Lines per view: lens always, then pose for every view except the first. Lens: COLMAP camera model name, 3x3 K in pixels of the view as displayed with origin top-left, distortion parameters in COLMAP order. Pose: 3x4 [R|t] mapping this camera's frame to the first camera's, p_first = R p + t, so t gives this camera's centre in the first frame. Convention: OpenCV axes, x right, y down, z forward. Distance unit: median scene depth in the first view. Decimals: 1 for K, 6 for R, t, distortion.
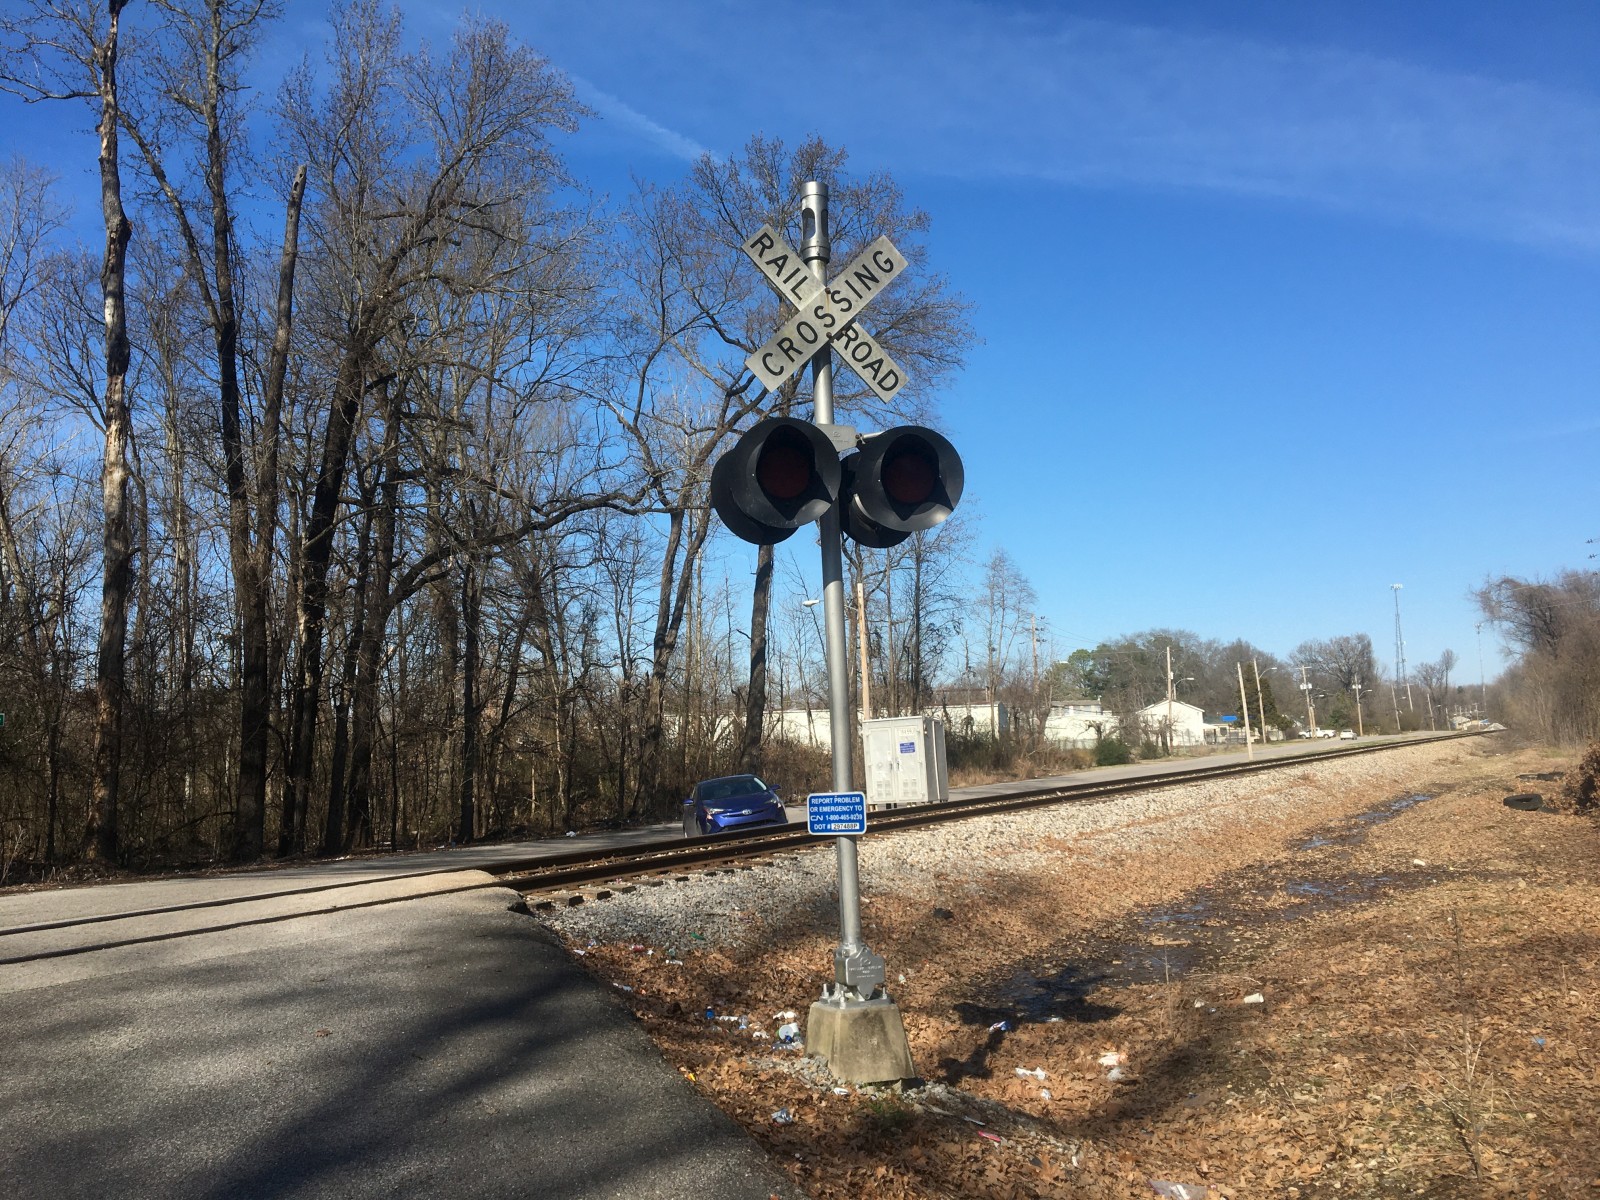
lens RADIAL K [[1335.3, 0, 777.1], [0, 1335.3, 610.9], [0, 0, 1]] dist [0.086387, -0.141357]
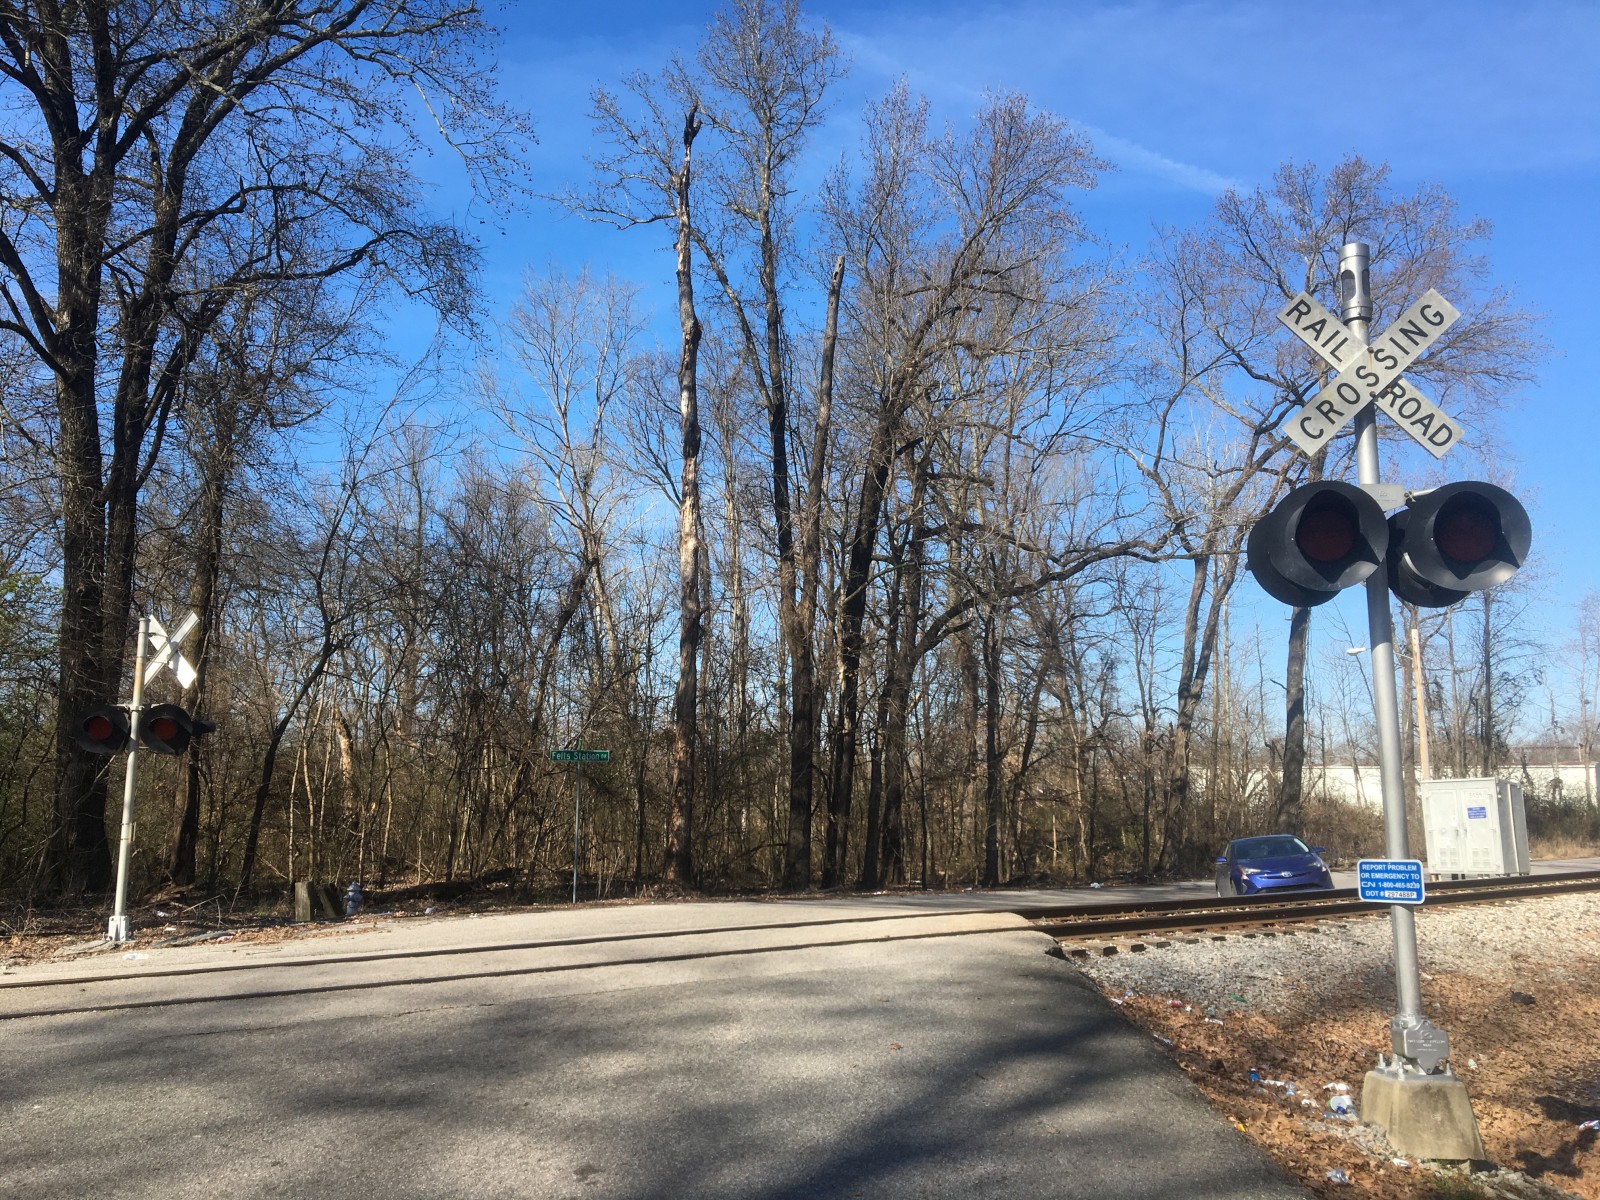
lens RADIAL K [[1335.3, 0, 777.1], [0, 1335.3, 610.9], [0, 0, 1]] dist [0.086387, -0.141357]
pose [[0.928923, -0.016295, -0.369914, -0.000814], [0.003569, 0.999379, -0.035061, -0.003147], [0.370255, 0.031249, 0.928404, -0.022083]]
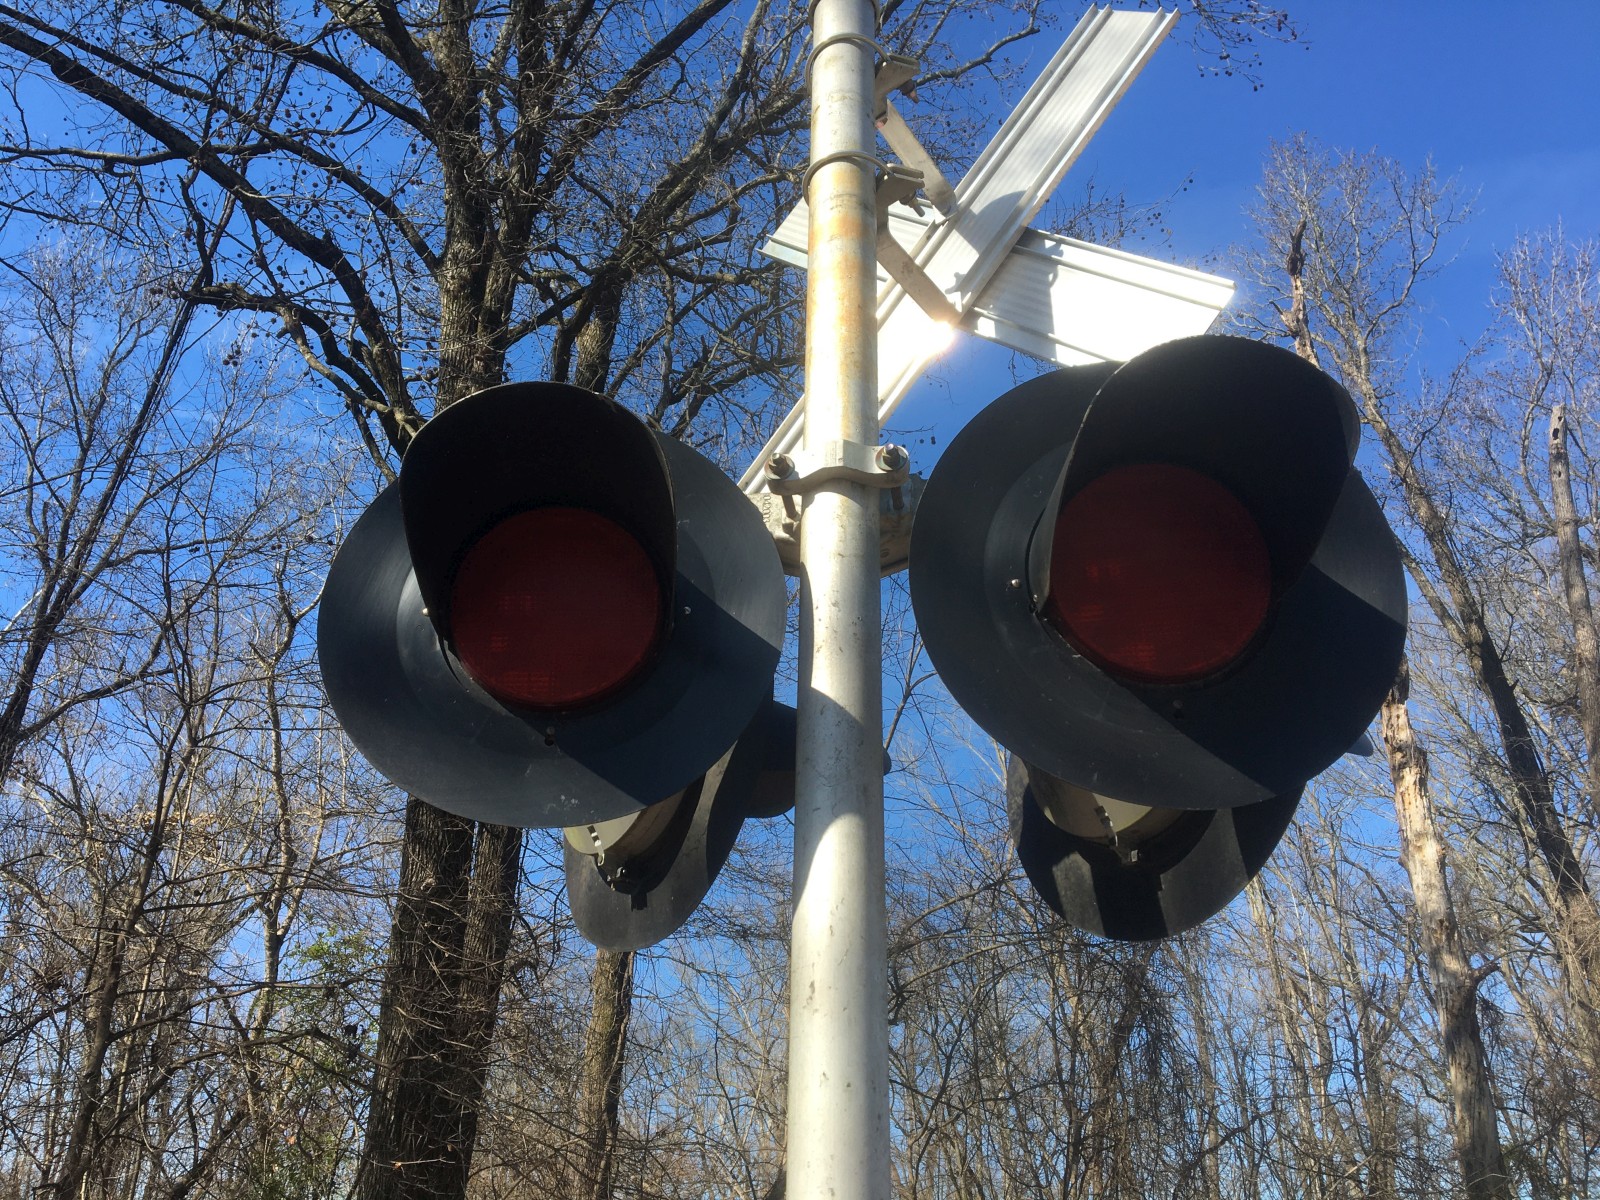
lens RADIAL K [[1335.3, 0, 777.1], [0, 1335.3, 610.9], [0, 0, 1]] dist [0.086387, -0.141357]
pose [[0.818043, -0.228525, -0.527808, -0.329739], [0.006374, 0.921223, -0.388983, 0.035588], [0.575121, 0.314841, 0.755057, 0.269149]]
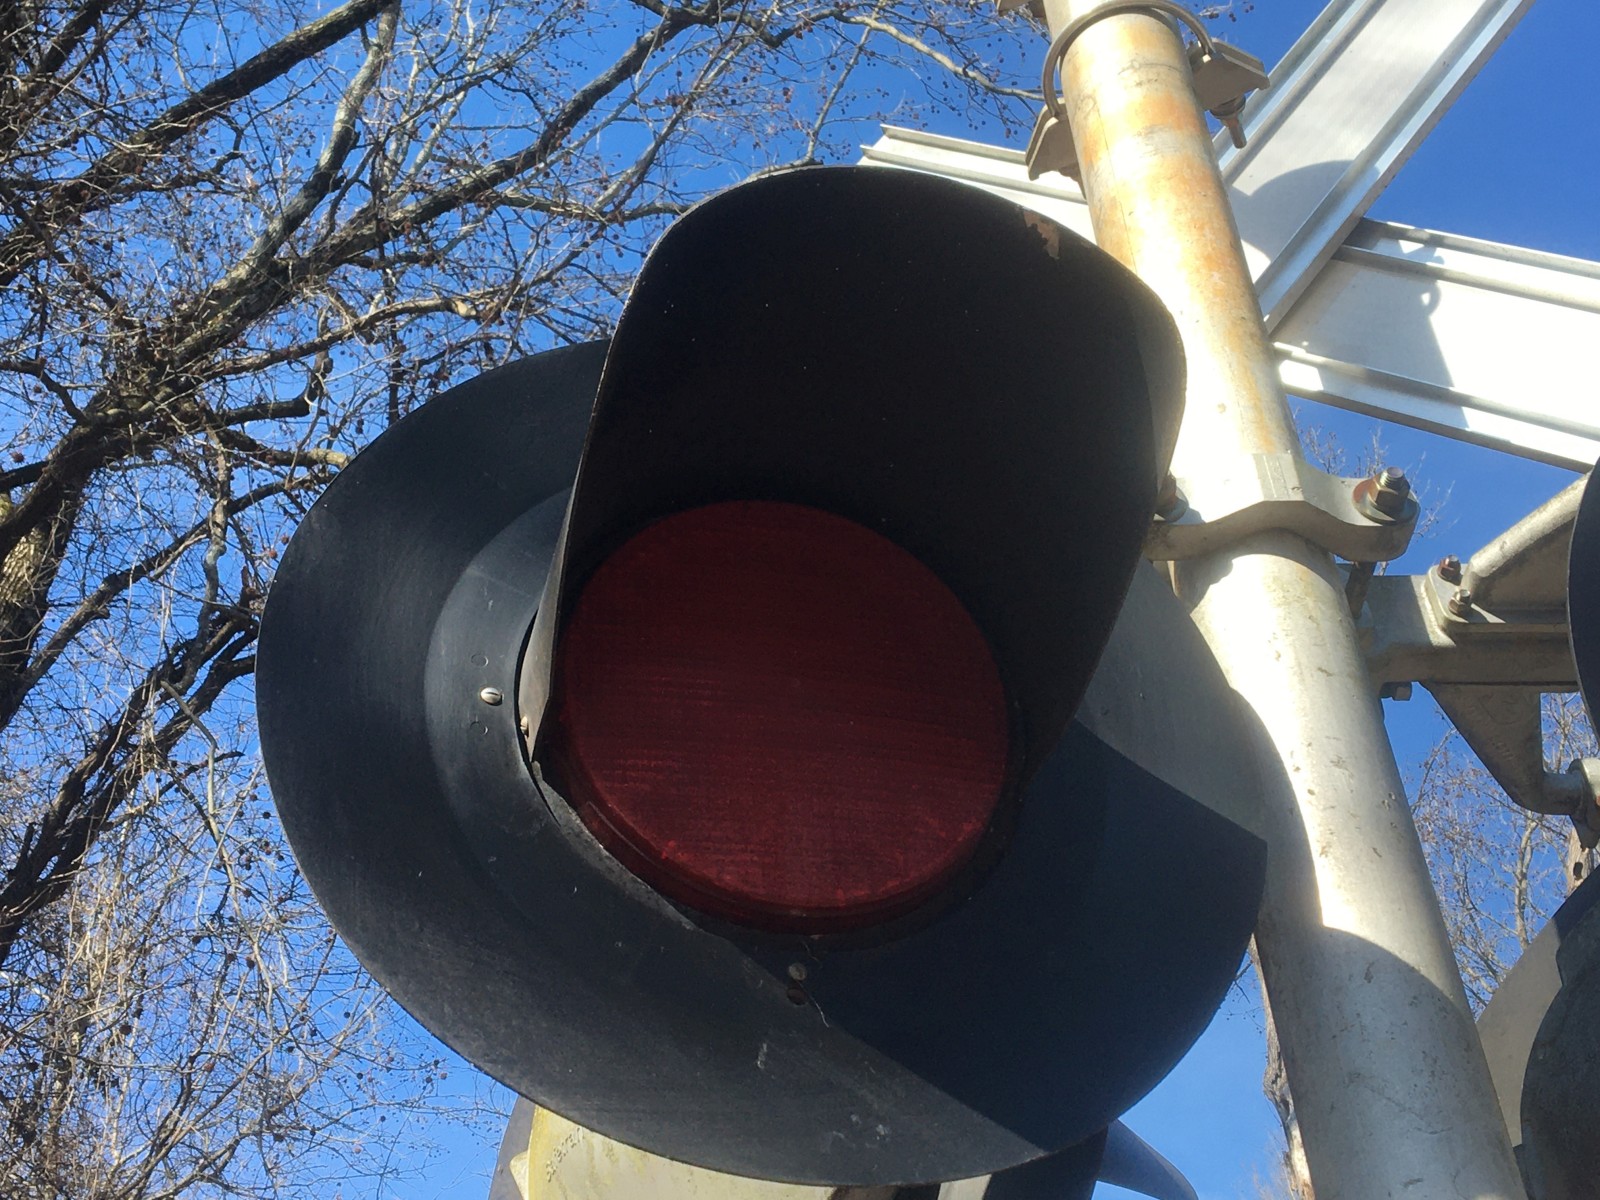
lens RADIAL K [[2328.4, 0, 800.0], [0, 2328.4, 600.0], [0, 0, 1]] dist [0.038002, 0.044950]
pose [[0.922954, -0.248989, -0.293530, -0.348466], [0.039767, 0.820197, -0.570697, 0.036526], [0.382850, 0.515054, 0.766906, 0.271303]]
